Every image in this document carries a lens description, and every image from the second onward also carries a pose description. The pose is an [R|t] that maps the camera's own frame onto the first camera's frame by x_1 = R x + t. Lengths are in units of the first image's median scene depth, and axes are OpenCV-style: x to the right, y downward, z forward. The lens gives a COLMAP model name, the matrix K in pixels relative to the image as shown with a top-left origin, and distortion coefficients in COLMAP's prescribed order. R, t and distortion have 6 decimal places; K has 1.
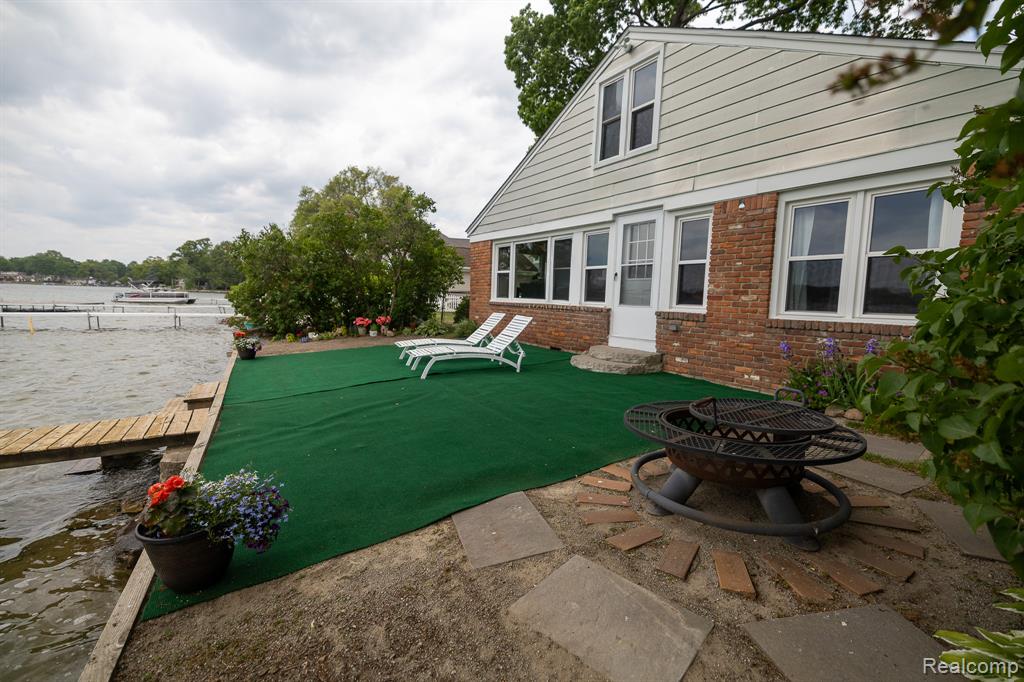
lens RADIAL K [[430.0, 0, 516.7], [0, 430.0, 331.7], [0, 0, 1]] dist [-0.000140, -0.000174]
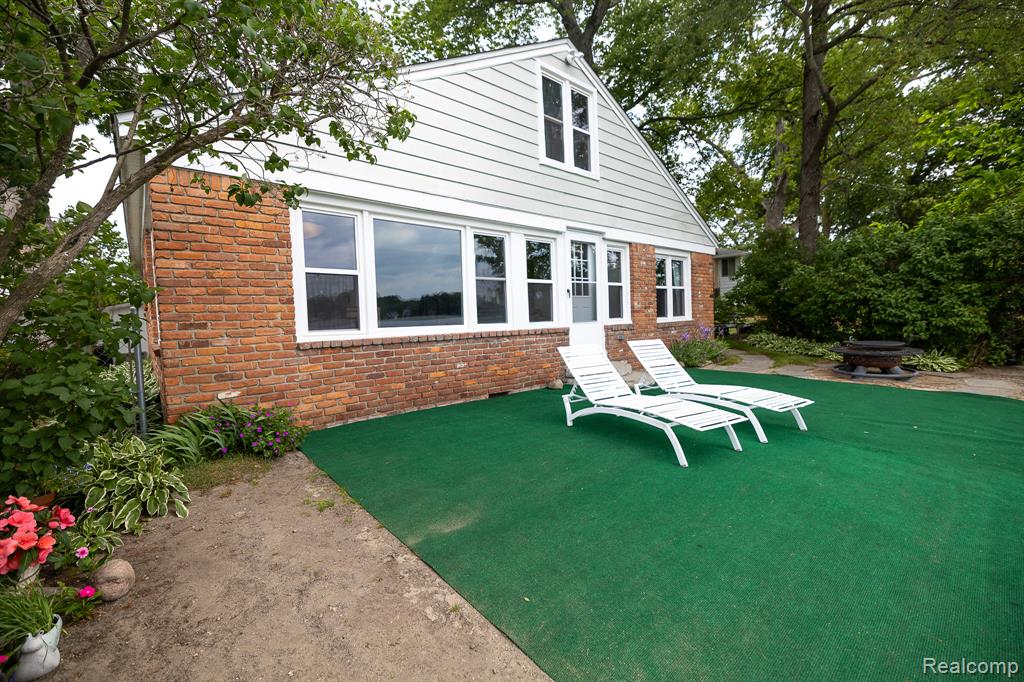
lens RADIAL K [[430.0, 0, 516.7], [0, 430.0, 331.7], [0, 0, 1]] dist [-0.000140, -0.000174]
pose [[-0.121504, -0.059838, 0.990786, -0.644239], [0.110797, 0.991126, 0.073446, -0.117369], [-0.986388, 0.118700, -0.113795, 1.146648]]
